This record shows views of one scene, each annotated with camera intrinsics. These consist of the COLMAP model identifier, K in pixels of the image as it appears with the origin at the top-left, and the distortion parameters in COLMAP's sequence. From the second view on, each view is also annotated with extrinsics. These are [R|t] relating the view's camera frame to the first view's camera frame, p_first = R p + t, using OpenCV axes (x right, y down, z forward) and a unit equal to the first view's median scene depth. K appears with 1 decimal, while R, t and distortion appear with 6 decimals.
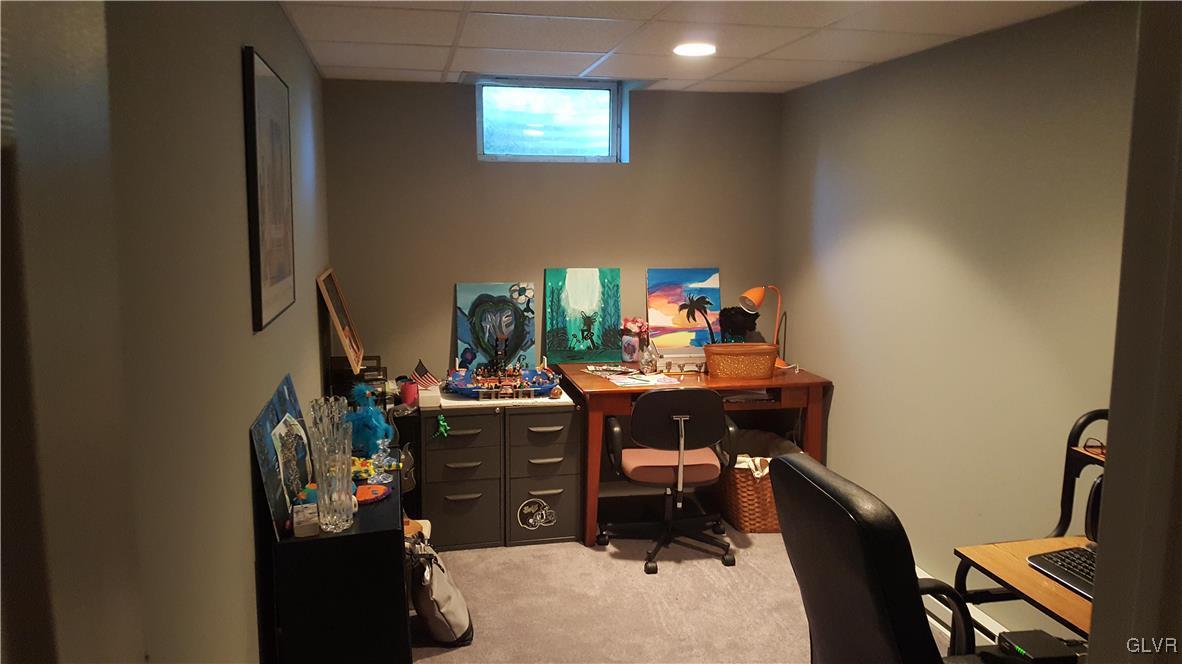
lens RADIAL K [[891.8, 0, 589.5], [0, 891.8, 332.8], [0, 0, 1]] dist [0.052492, -0.166415]
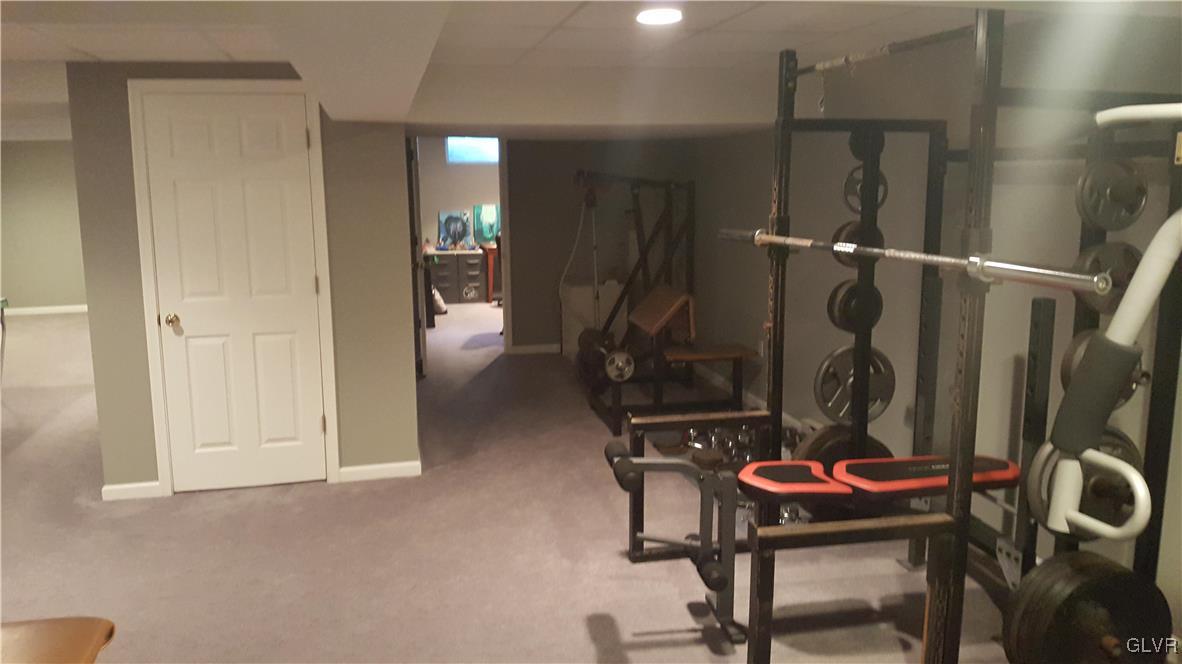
lens RADIAL K [[891.8, 0, 592.1], [0, 891.8, 330.5], [0, 0, 1]] dist [0.052492, -0.166415]
pose [[0.999502, -0.016426, 0.026933, 0.221349], [0.015753, 0.999563, 0.025001, 0.235423], [-0.027332, -0.024564, 0.999325, -1.633830]]
